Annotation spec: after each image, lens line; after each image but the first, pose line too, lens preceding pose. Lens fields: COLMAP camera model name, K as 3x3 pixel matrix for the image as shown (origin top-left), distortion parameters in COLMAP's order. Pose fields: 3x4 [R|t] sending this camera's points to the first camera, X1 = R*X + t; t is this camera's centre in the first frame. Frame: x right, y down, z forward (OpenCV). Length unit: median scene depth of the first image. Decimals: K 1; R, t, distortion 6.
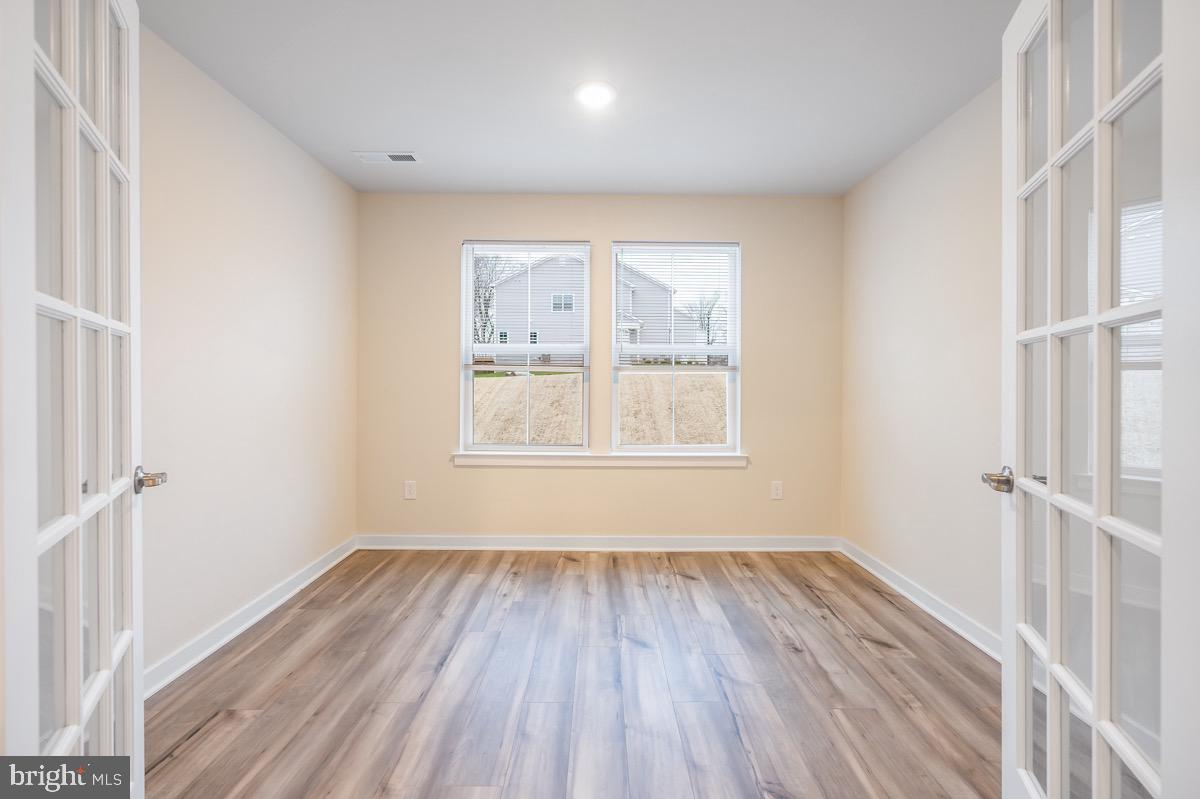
lens RADIAL K [[389.4, 0, 596.5], [0, 389.4, 389.3], [0, 0, 1]] dist [-0.000121, -0.000002]
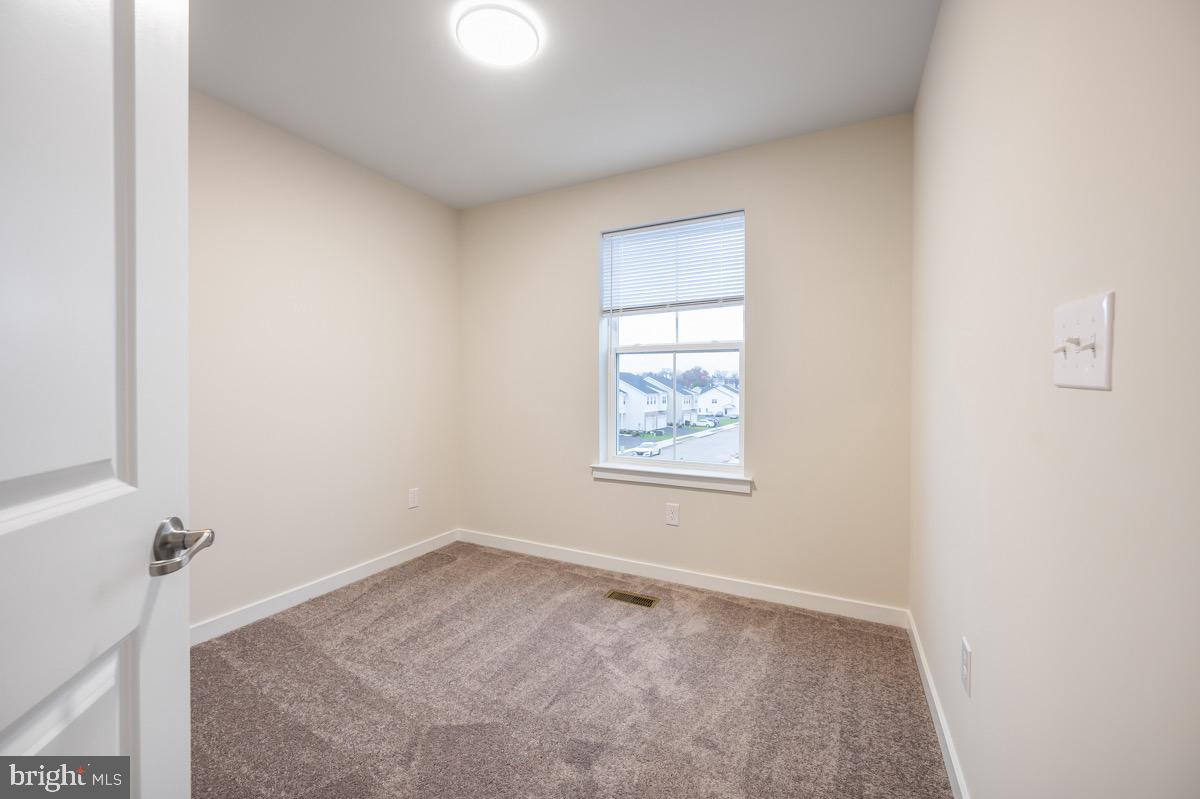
lens RADIAL K [[477.0, 0, 600.0], [0, 477.0, 399.5], [0, 0, 1]] dist [0.000186, 0.000000]
pose [[0.894922, 0.010470, -0.446100, 0.151846], [-0.007446, 0.999936, 0.008530, 0.000312], [0.446161, -0.004312, 0.894942, -0.002619]]
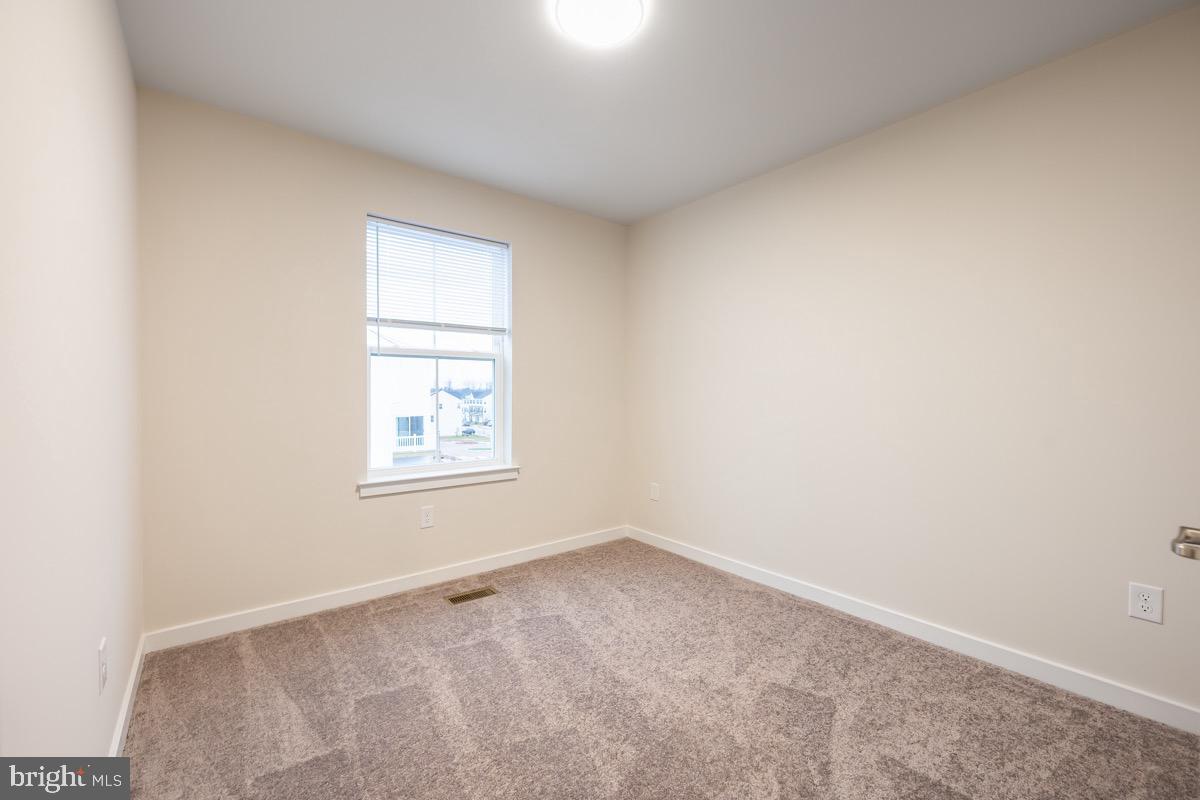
lens RADIAL K [[477.0, 0, 600.0], [0, 477.0, 400.0], [0, 0, 1]] dist [0.000186, 0.000000]
pose [[0.764889, -0.002999, 0.644155, -0.638269], [0.006123, 0.999978, -0.002615, 0.004528], [-0.644133, 0.005944, 0.764891, -0.051754]]
